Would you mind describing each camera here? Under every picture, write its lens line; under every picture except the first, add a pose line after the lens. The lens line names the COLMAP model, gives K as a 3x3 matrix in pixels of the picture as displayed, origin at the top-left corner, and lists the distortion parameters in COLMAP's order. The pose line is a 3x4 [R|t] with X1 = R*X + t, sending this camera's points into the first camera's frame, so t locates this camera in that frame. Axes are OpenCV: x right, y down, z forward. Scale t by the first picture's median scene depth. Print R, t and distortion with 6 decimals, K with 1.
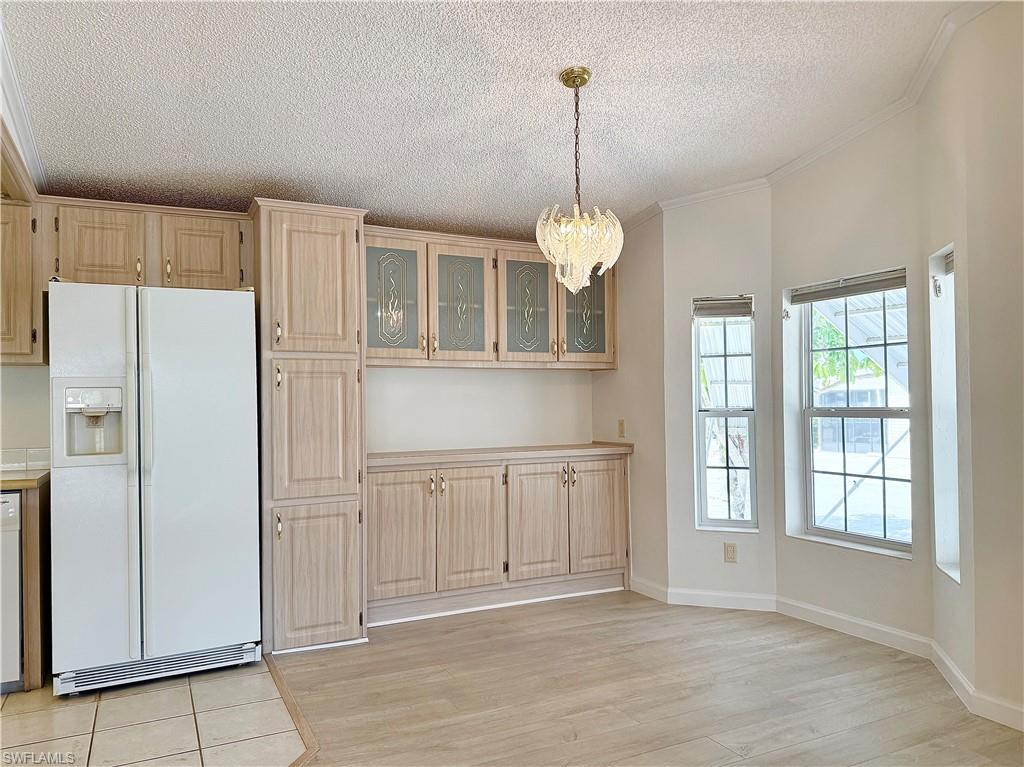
lens RADIAL K [[744.4, 0, 512.0], [0, 744.4, 383.5], [0, 0, 1]] dist [0.084858, -0.106754]
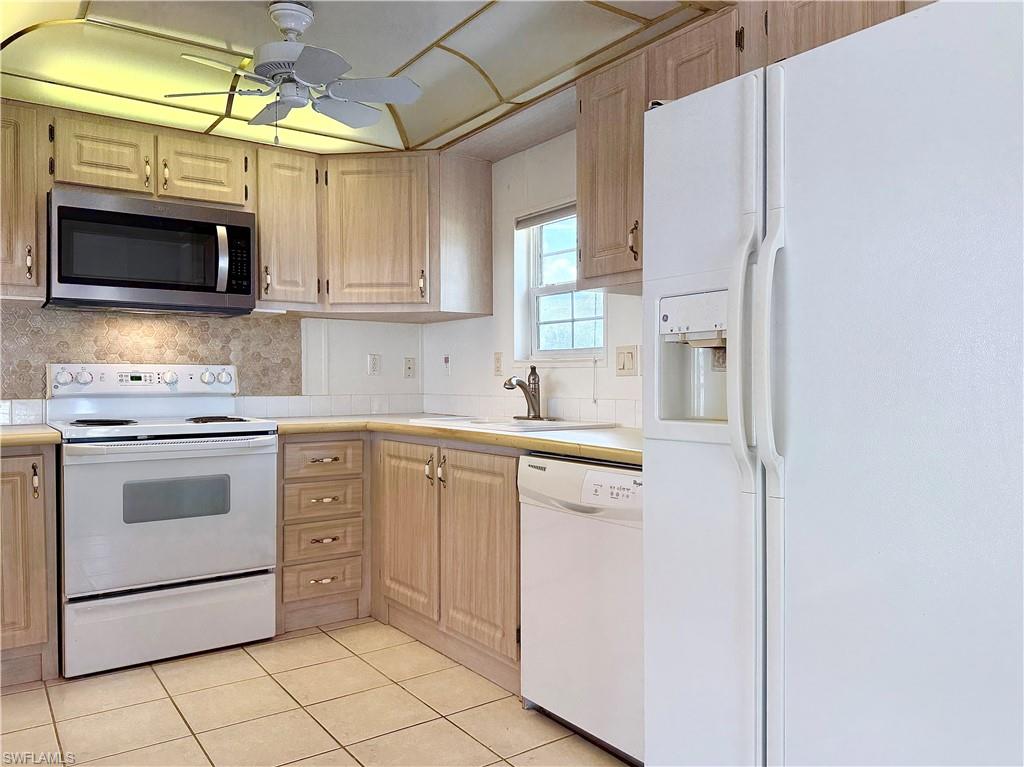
lens RADIAL K [[767.9, 0, 512.0], [0, 767.9, 383.5], [0, 0, 1]] dist [0.003152, -0.029551]
pose [[0.176433, 0.022600, -0.984053, -0.049548], [0.028097, 0.999213, 0.027986, 0.042611], [0.983912, -0.032586, 0.175659, 0.668341]]
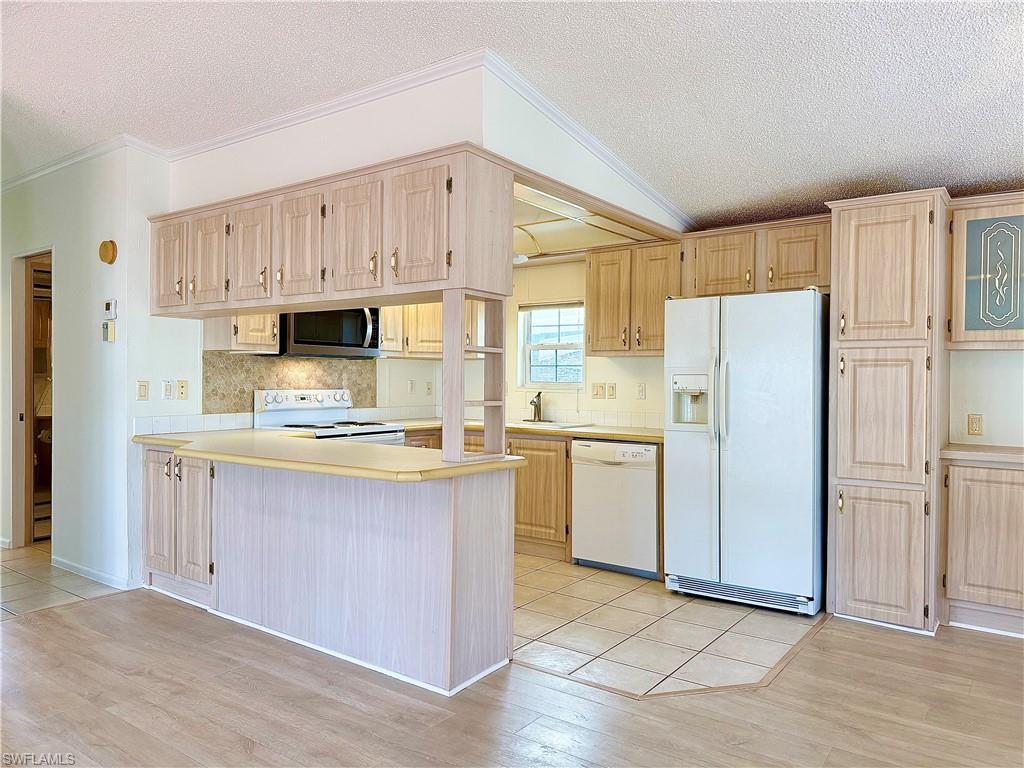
lens RADIAL K [[718.7, 0, 512.0], [0, 718.7, 384.0], [0, 0, 1]] dist [0.069235, -0.092836]
pose [[0.468034, 0.026271, -0.883320, 0.382573], [0.012035, 0.999276, 0.036096, -0.024422], [0.883629, -0.027525, 0.467379, 0.088734]]
